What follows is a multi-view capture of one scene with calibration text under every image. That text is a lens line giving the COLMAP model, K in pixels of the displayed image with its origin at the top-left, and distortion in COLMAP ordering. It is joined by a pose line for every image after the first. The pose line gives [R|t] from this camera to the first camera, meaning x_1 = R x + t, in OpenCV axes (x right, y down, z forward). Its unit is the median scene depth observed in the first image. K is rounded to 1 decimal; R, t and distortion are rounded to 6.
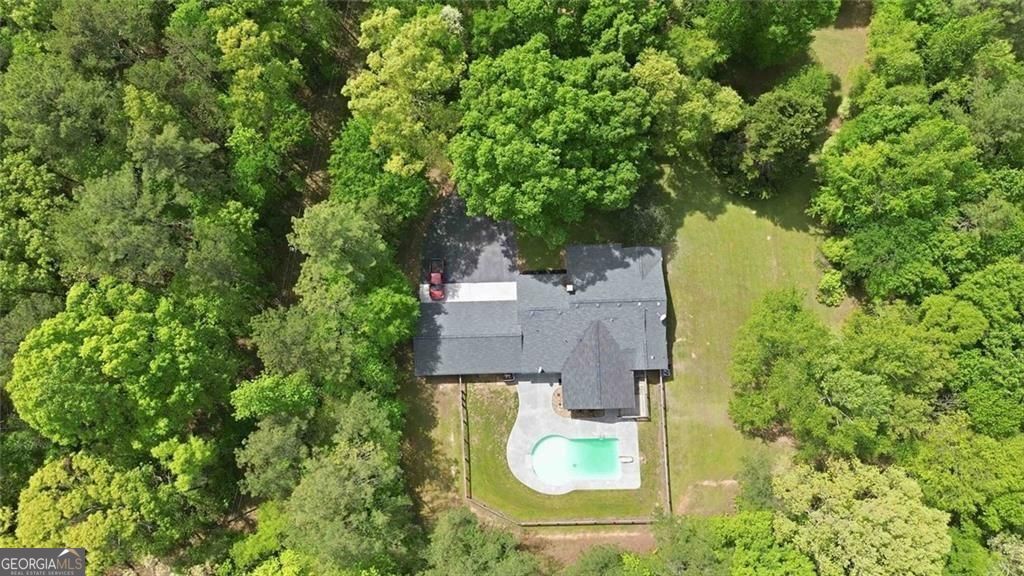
lens RADIAL K [[712.1, 0, 512.0], [0, 712.1, 288.0], [0, 0, 1]] dist [0.047042, -0.055839]
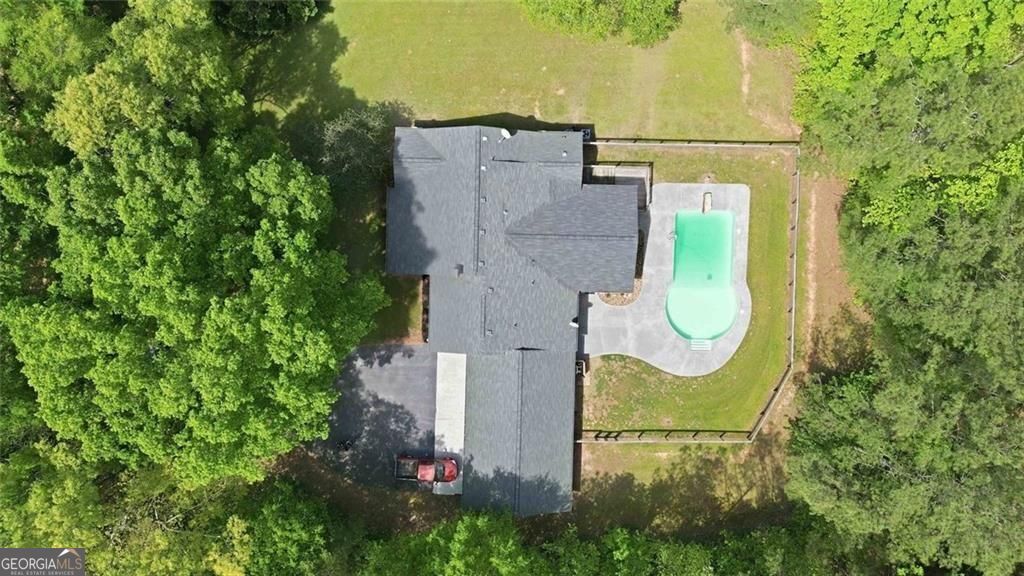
lens RADIAL K [[735.0, 0, 512.0], [0, 735.0, 288.0], [0, 0, 1]] dist [-0.000387, 0.073754]
pose [[0.050796, -0.998681, -0.007508, 0.080917], [0.991091, 0.049481, 0.123653, -0.029687], [-0.123118, -0.013722, 0.992297, 0.353112]]
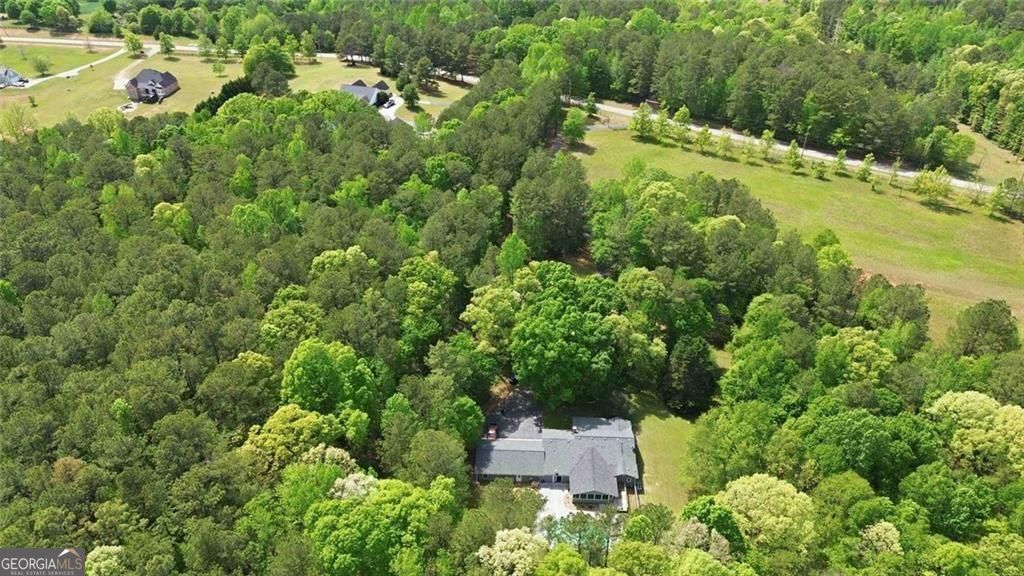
lens RADIAL K [[712.1, 0, 512.0], [0, 712.1, 288.0], [0, 0, 1]] dist [0.047042, -0.055839]
pose [[0.998014, 0.041856, -0.047084, 0.000526], [-0.062998, 0.659320, -0.749218, 1.099138], [-0.000316, 0.750696, 0.660647, -0.354322]]
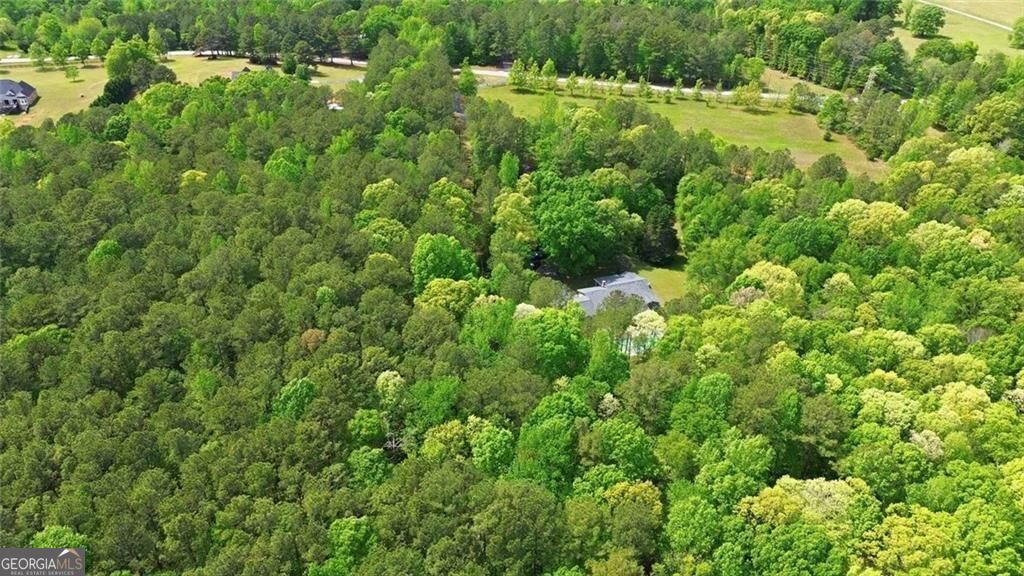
lens RADIAL K [[712.1, 0, 512.0], [0, 712.1, 288.0], [0, 0, 1]] dist [0.047042, -0.055839]
pose [[0.956462, -0.148091, 0.251494, -0.778183], [0.286666, 0.638469, -0.714269, 1.572581], [-0.054794, 0.755266, 0.653124, -0.408857]]
